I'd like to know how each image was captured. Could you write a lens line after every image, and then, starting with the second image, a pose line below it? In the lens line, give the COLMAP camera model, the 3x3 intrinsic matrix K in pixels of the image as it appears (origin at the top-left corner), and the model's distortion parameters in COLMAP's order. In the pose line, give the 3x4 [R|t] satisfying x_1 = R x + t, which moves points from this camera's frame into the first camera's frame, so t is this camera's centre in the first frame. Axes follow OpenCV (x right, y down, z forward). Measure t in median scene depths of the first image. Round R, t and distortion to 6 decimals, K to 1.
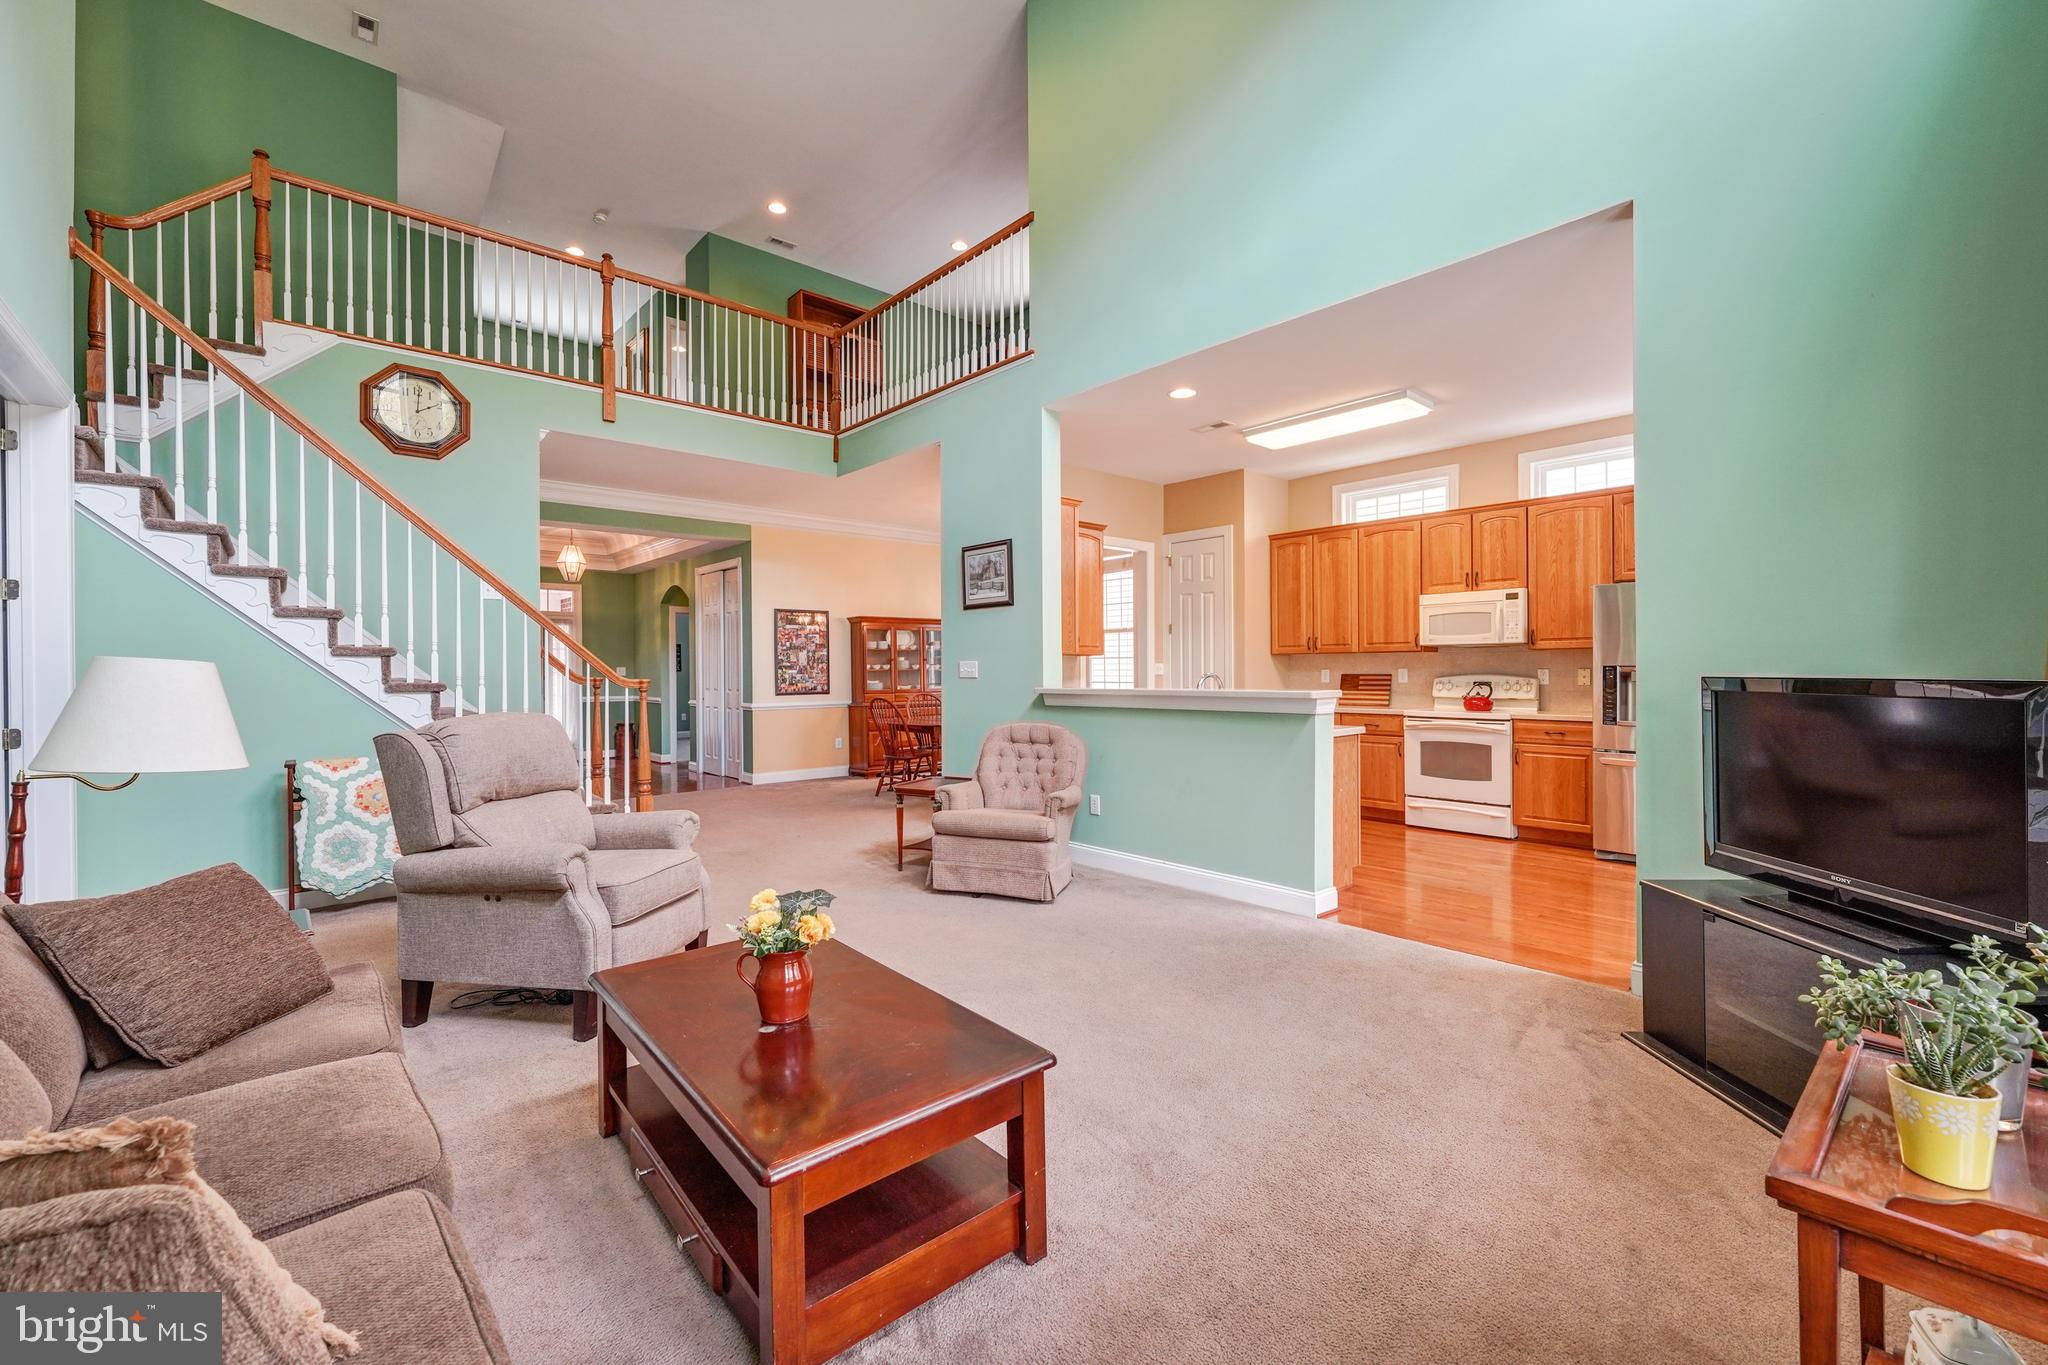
lens RADIAL K [[835.5, 0, 1025.7], [0, 835.5, 670.2], [0, 0, 1]] dist [0.002553, 0.000900]
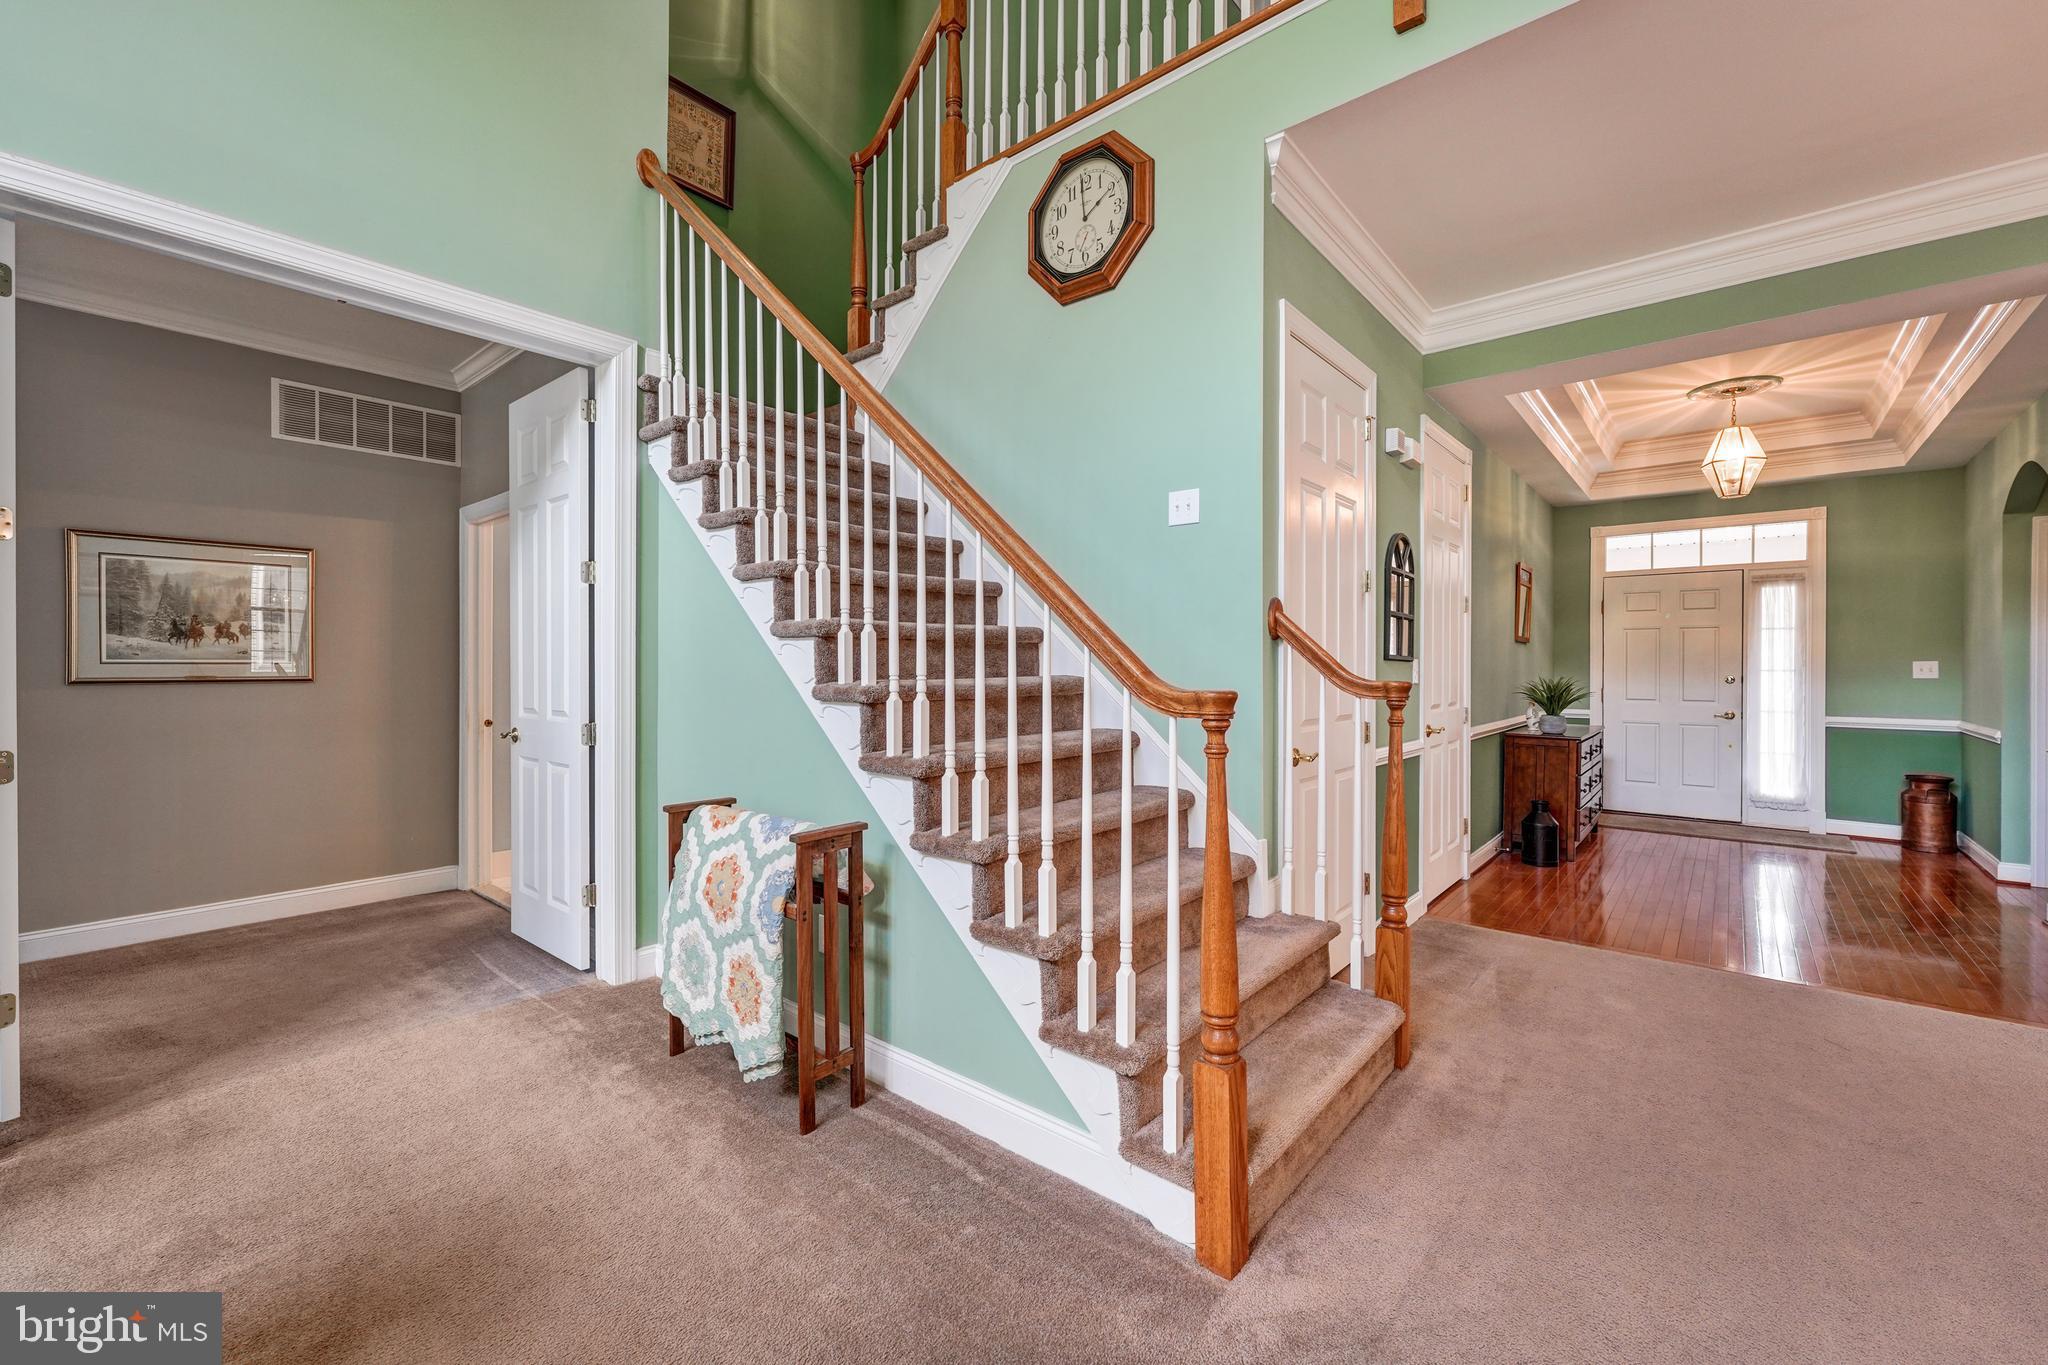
lens RADIAL K [[835.5, 0, 1025.7], [0, 835.5, 670.2], [0, 0, 1]] dist [0.002553, 0.000900]
pose [[0.143482, 0.011040, -0.989591, -0.089896], [-0.005229, 0.999932, 0.010397, -0.000414], [0.989639, 0.003683, 0.143530, 0.516029]]
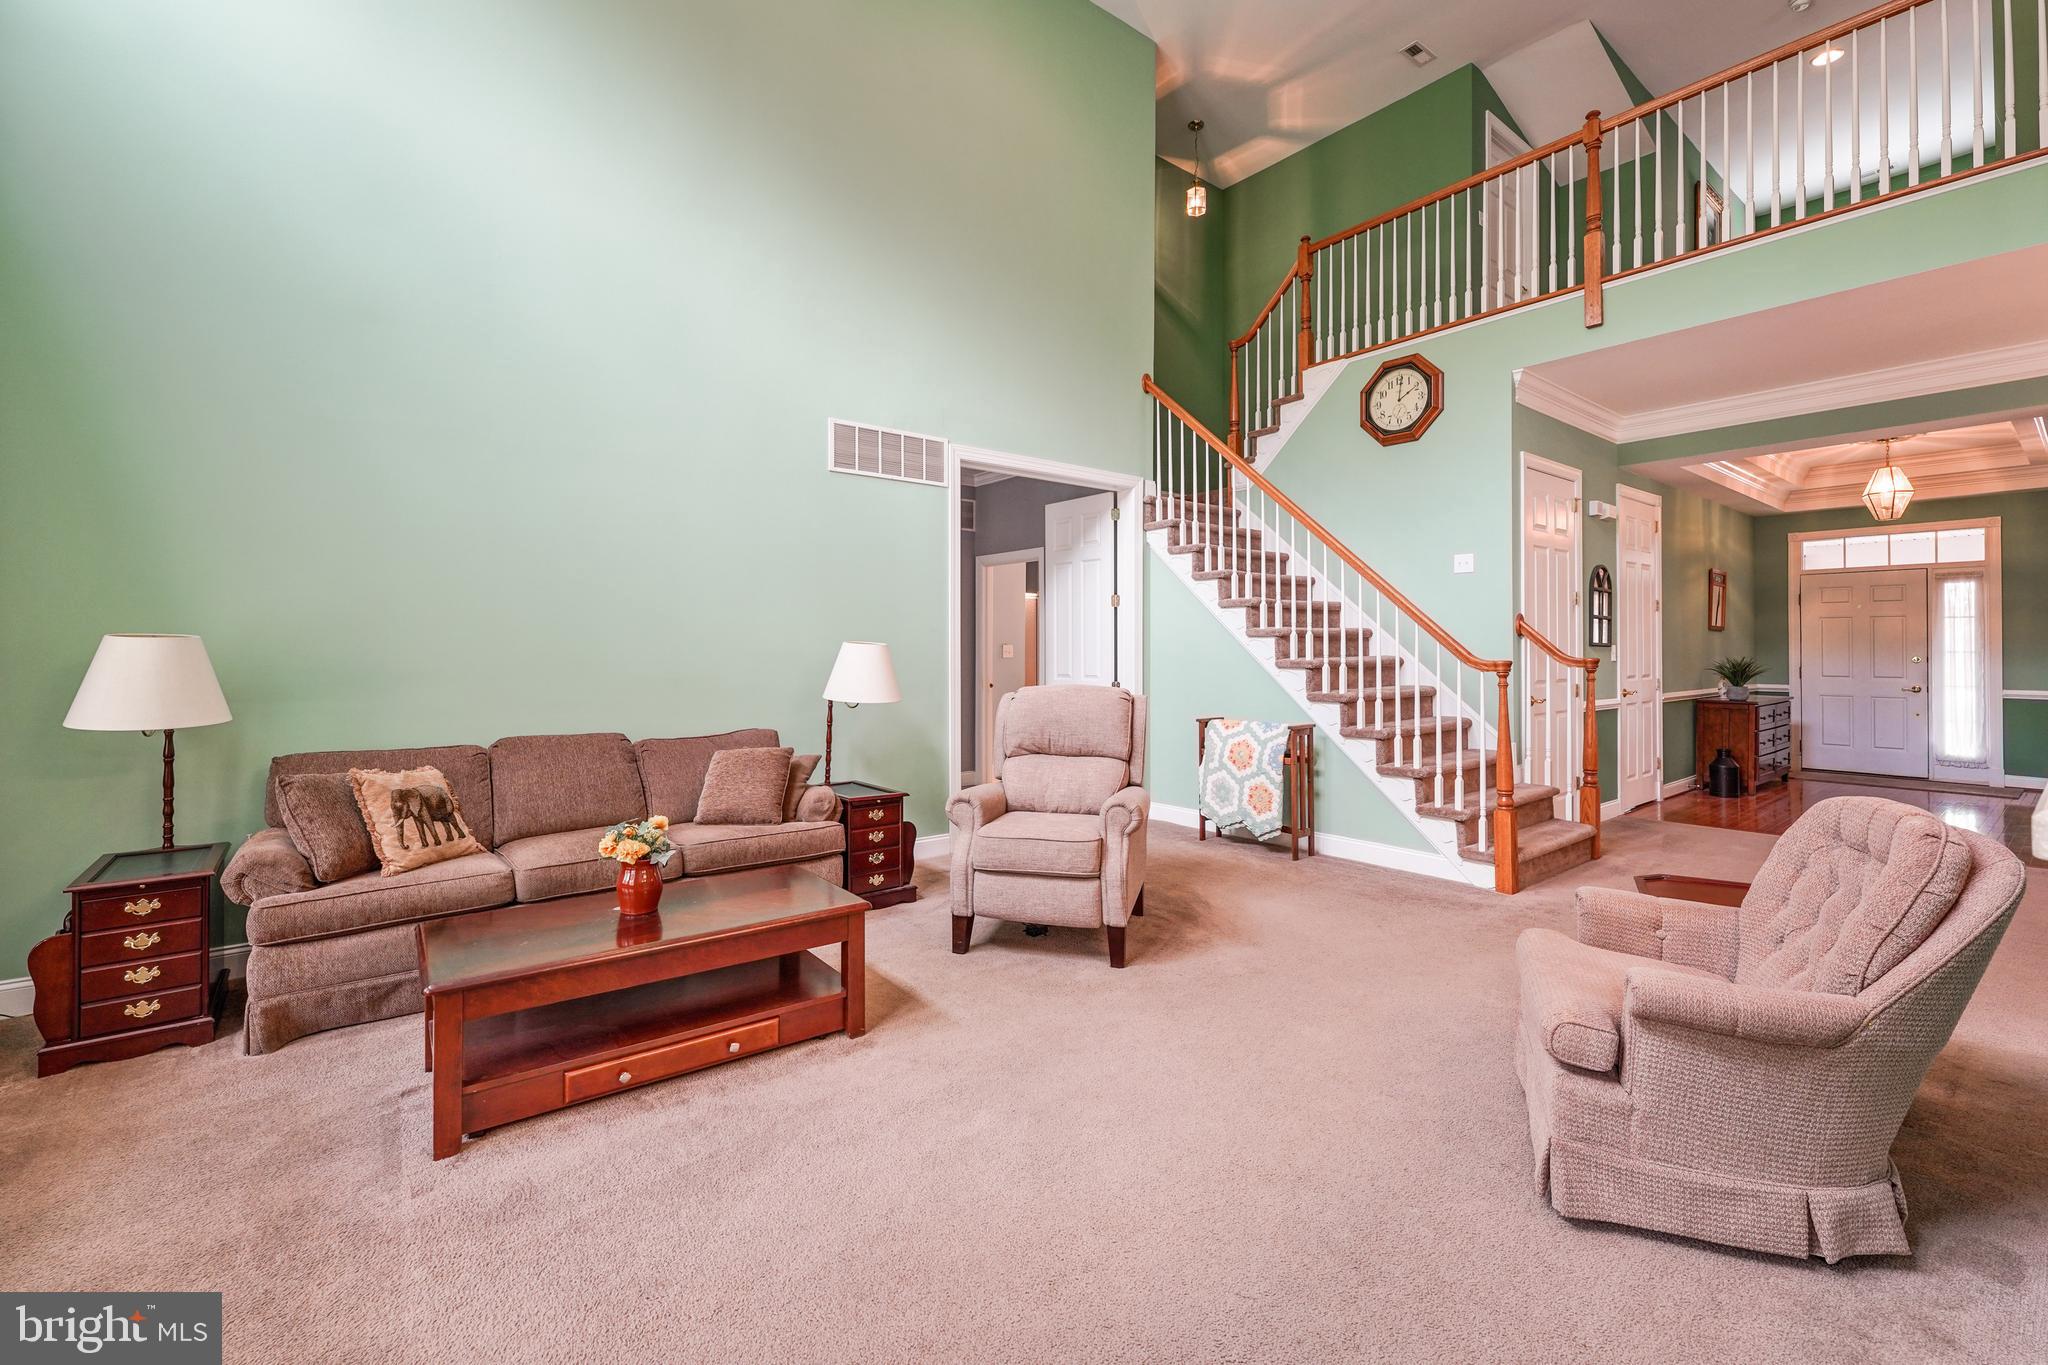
lens RADIAL K [[855.7, 0, 1021.1], [0, 855.7, 646.1], [0, 0, 1]] dist [-0.001877, -0.000451]
pose [[-0.059205, 0.002419, -0.998243, 0.215101], [-0.000940, 0.999996, 0.002479, -0.003125], [0.998245, 0.001085, -0.059203, 0.349248]]
